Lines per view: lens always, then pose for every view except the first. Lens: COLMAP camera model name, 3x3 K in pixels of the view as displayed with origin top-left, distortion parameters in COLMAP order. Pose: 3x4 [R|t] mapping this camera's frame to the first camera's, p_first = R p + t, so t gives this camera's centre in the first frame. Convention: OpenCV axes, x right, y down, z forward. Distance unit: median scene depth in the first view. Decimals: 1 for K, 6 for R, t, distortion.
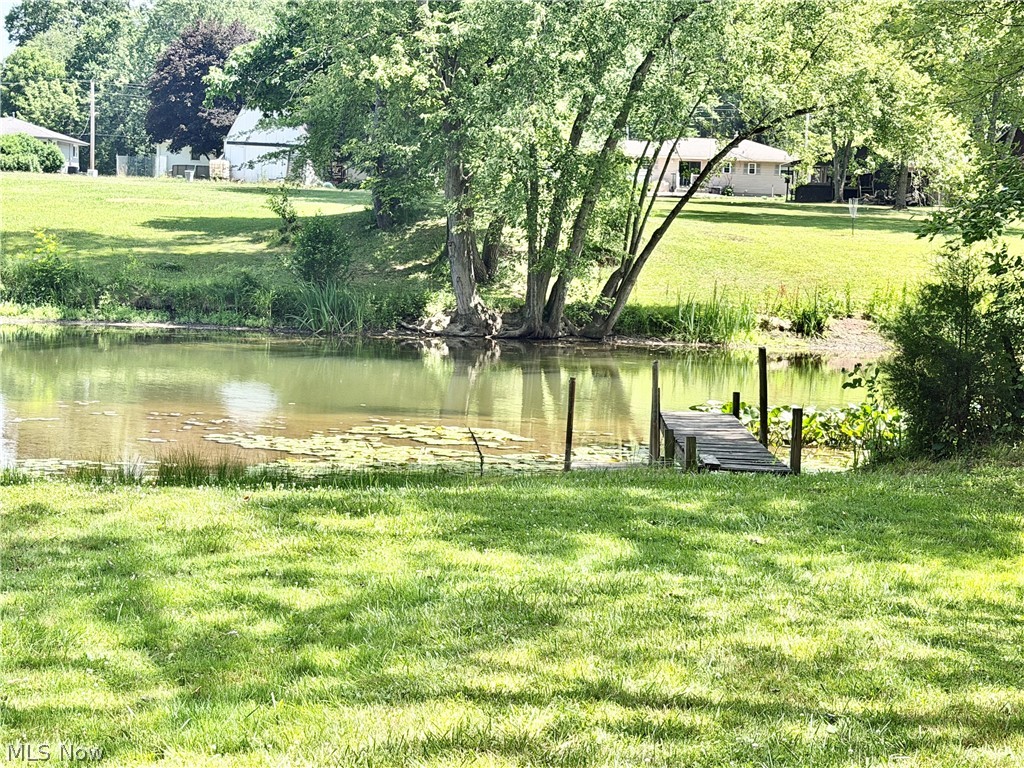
lens RADIAL K [[1803.3, 0, 521.0], [0, 1803.3, 384.7], [0, 0, 1]] dist [0.152639, 0.000000]
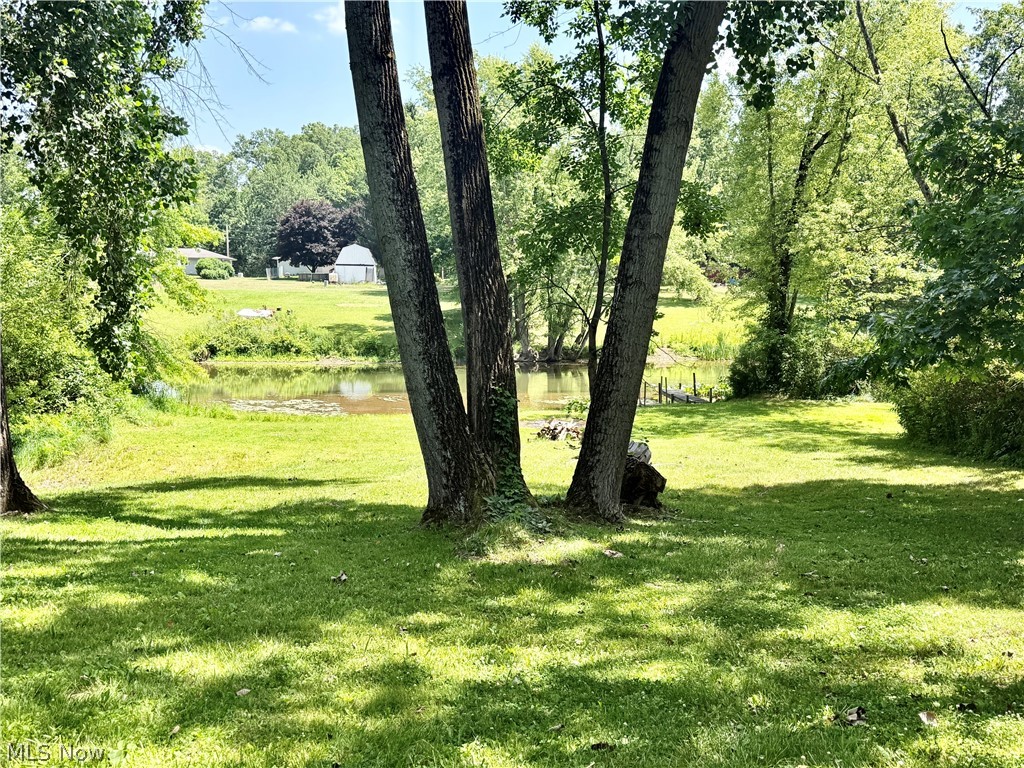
lens RADIAL K [[1081.9, 0, 512.0], [0, 1081.9, 381.7], [0, 0, 1]] dist [0.121444, 0.000000]
pose [[0.992869, -0.041931, 0.111588, -0.430444], [0.040364, 0.999053, 0.016269, -0.044776], [-0.112165, -0.011649, 0.993621, -1.083180]]
